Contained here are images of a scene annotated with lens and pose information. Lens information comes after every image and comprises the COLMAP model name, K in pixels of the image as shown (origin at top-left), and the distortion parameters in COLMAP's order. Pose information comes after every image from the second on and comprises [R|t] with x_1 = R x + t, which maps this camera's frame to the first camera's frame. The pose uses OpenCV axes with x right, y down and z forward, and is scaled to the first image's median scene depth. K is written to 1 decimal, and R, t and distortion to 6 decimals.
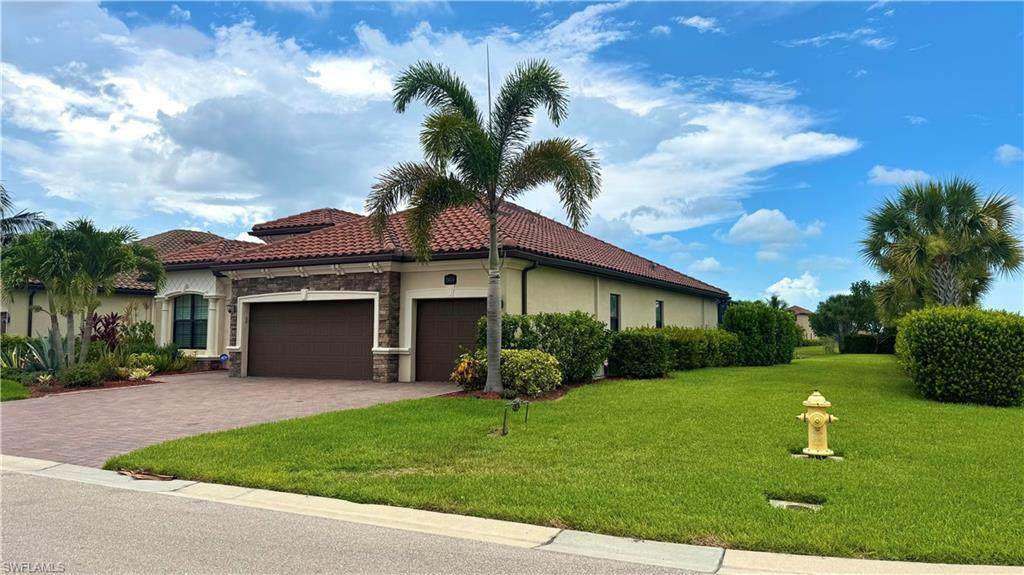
lens RADIAL K [[767.7, 0, 511.7], [0, 767.7, 289.8], [0, 0, 1]] dist [0.044971, -0.000636]
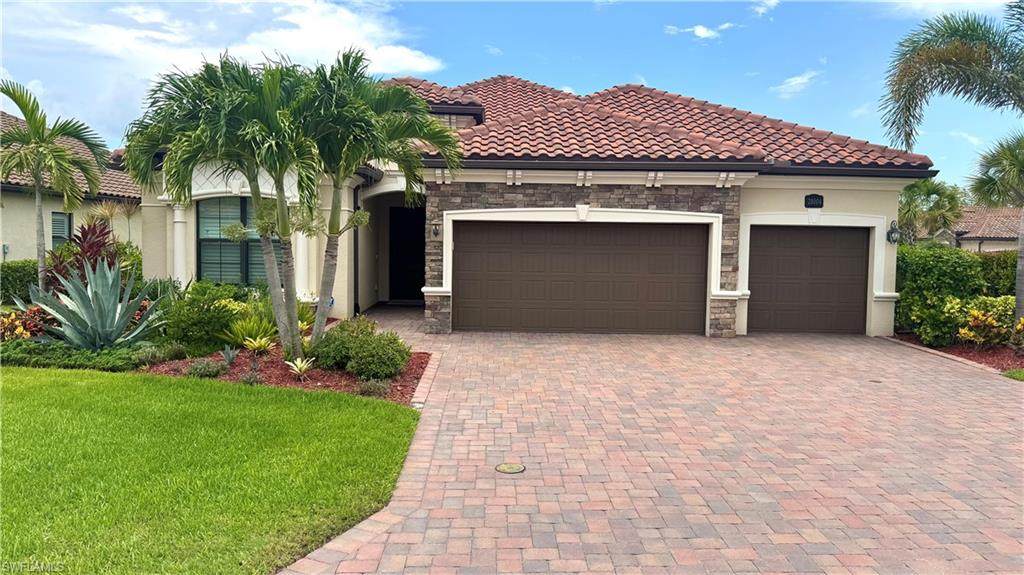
lens RADIAL K [[767.7, 0, 511.9], [0, 767.7, 286.3], [0, 0, 1]] dist [0.044971, -0.000636]
pose [[0.869194, -0.015482, 0.494229, -0.693183], [-0.042412, 0.993492, 0.105711, 0.001792], [-0.492649, -0.112844, 0.862881, 0.455534]]
